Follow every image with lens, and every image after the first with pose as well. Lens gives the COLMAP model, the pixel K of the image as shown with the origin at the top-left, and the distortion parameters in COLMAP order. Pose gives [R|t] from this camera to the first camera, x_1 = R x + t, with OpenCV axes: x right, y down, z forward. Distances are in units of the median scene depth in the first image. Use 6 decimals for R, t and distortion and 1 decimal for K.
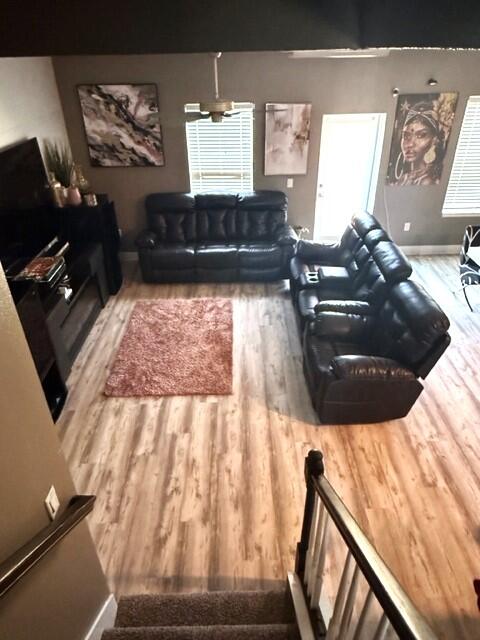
lens RADIAL K [[437.3, 0, 235.8], [0, 437.3, 320.4], [0, 0, 1]] dist [-0.004099, 0.001152]
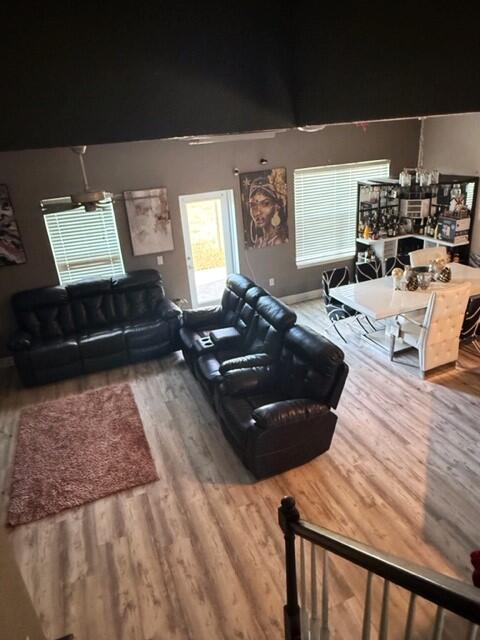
lens RADIAL K [[437.3, 0, 241.2], [0, 437.3, 313.1], [0, 0, 1]] dist [-0.004099, 0.001152]
pose [[0.929389, -0.184979, 0.319405, -0.061632], [0.240847, 0.959666, -0.145029, 0.004440], [-0.279695, 0.211716, 0.936455, -0.001934]]
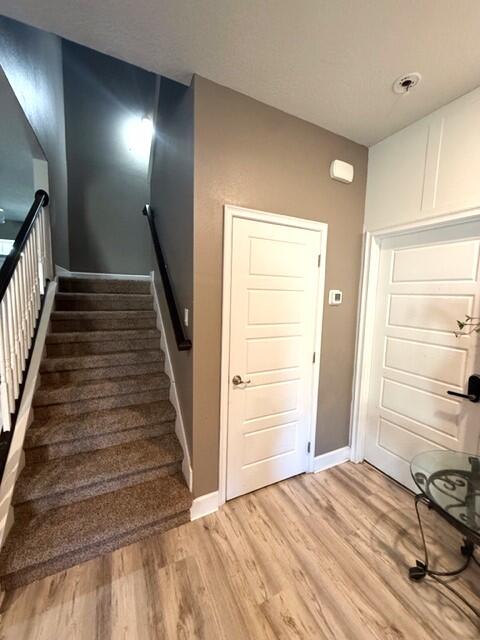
lens RADIAL K [[254.2, 0, 240.2], [0, 254.2, 319.4], [0, 0, 1]] dist [-0.001228, 0.000138]
pose [[-0.899252, 0.040724, -0.435531, -0.048354], [-0.239557, 0.787229, 0.568228, -0.073263], [0.366003, 0.615314, -0.698162, 0.577280]]
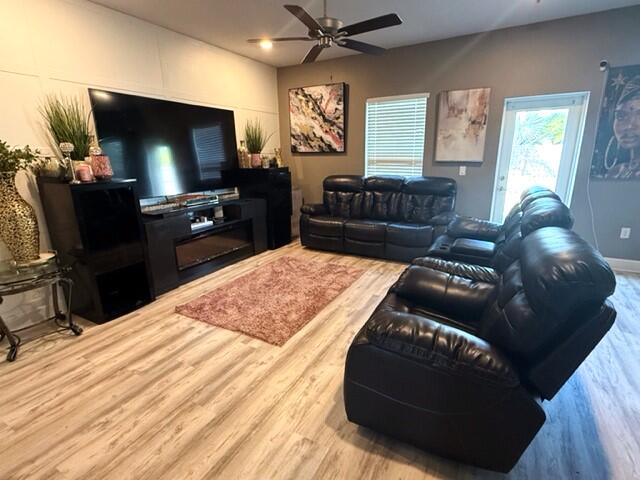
lens RADIAL K [[321.6, 0, 319.8], [0, 321.6, 241.8], [0, 0, 1]] dist [0.002628, -0.002155]
pose [[0.870881, 0.132233, -0.473372, 0.243122], [-0.259987, 0.941289, -0.215365, 0.077531], [0.417102, 0.310628, 0.854129, 0.371867]]
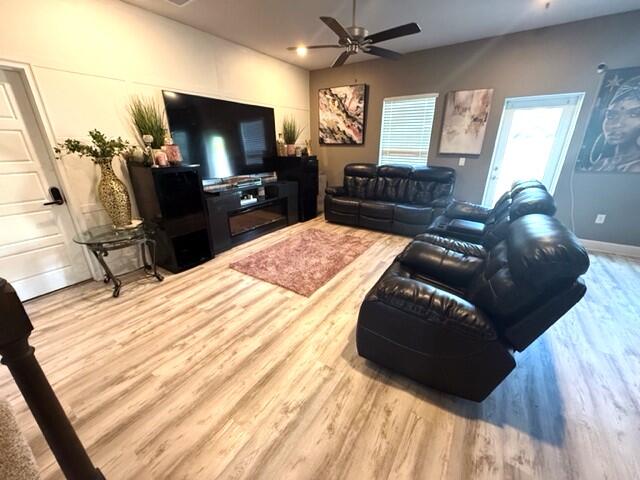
lens RADIAL K [[254.2, 0, 319.4], [0, 254.2, 241.1], [0, 0, 1]] dist [-0.001228, 0.000138]
pose [[0.829981, 0.212688, -0.515651, 0.237907], [-0.305238, 0.946934, -0.100728, 0.075171], [0.466864, 0.240998, 0.850857, 0.365530]]
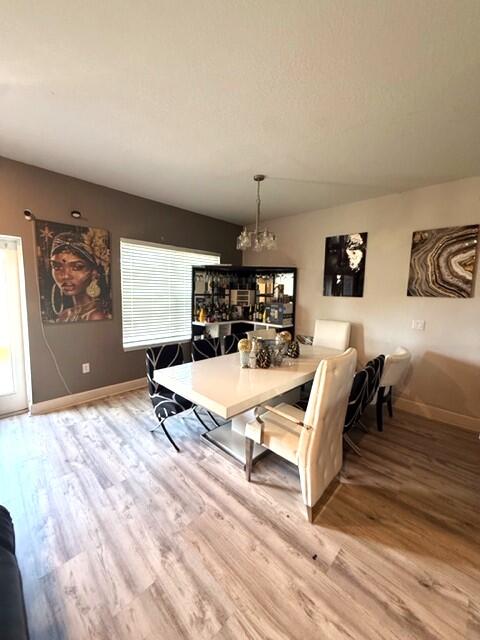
lens RADIAL K [[254.2, 0, 239.2], [0, 254.2, 317.8], [0, 0, 1]] dist [-0.001228, 0.000138]
pose [[0.700268, -0.040127, 0.712751, 0.313210], [0.345951, 0.892424, -0.289649, -0.065696], [-0.624453, 0.449409, 0.638819, 0.556058]]
